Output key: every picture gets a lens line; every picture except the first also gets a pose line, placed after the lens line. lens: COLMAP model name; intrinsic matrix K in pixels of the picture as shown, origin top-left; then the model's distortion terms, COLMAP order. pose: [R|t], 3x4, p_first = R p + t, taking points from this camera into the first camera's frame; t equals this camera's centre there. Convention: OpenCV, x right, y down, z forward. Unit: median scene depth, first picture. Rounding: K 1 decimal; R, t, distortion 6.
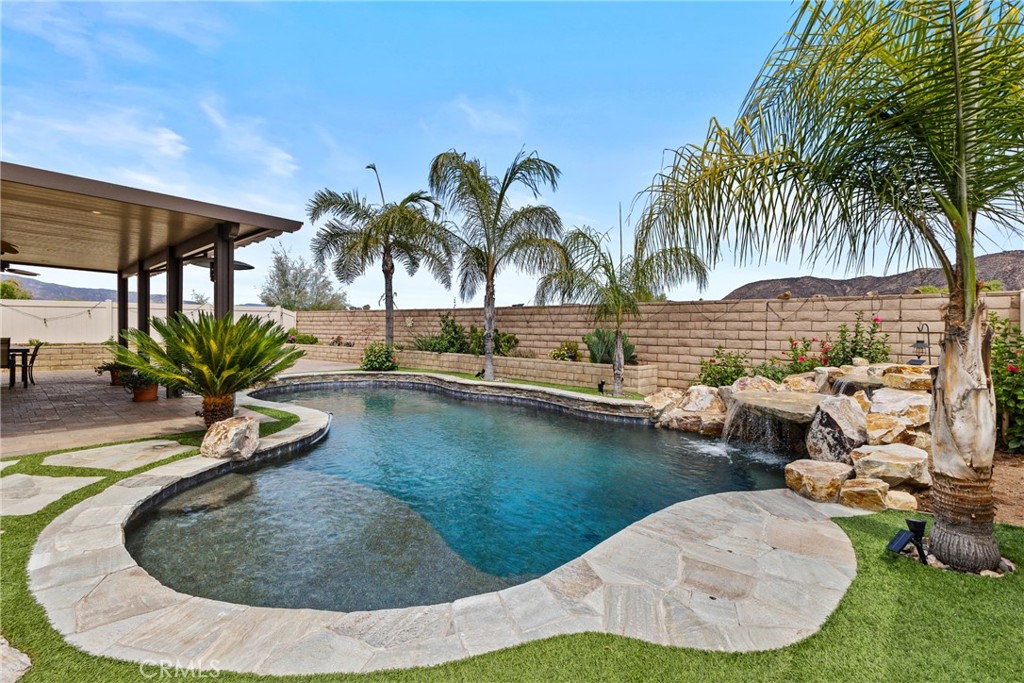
lens RADIAL K [[451.4, 0, 520.5], [0, 451.4, 340.9], [0, 0, 1]] dist [0.011852, -0.003000]
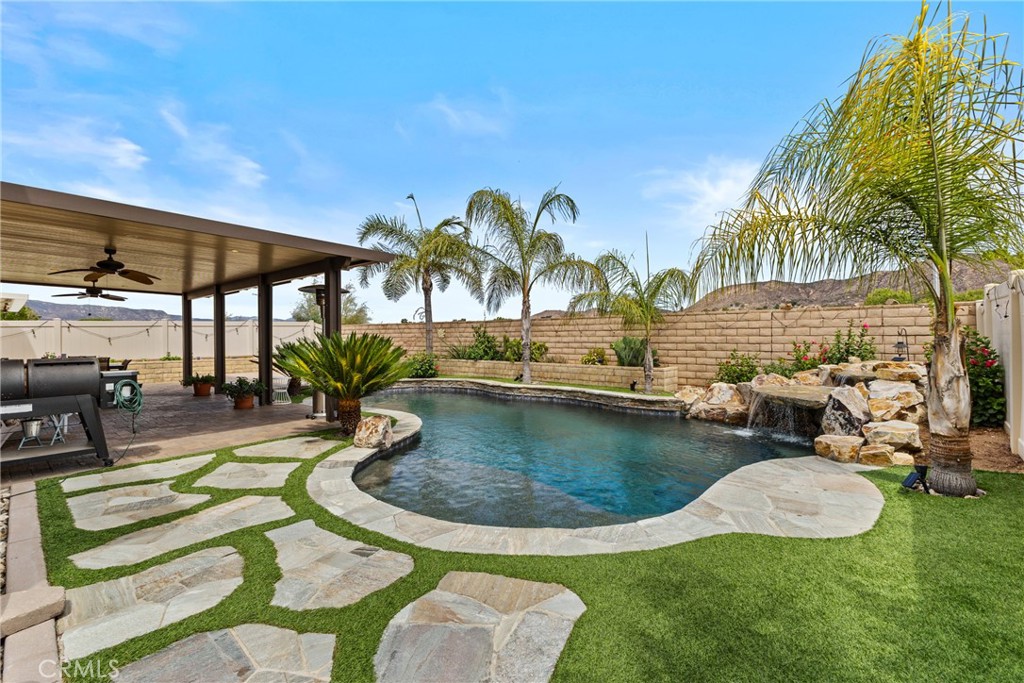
lens RADIAL K [[451.4, 0, 502.2], [0, 451.4, 341.5], [0, 0, 1]] dist [0.011852, -0.003000]
pose [[0.999135, -0.021779, 0.035415, -0.224138], [0.022173, 0.999696, -0.010792, -0.010843], [-0.035170, 0.011568, 0.999314, -0.183807]]
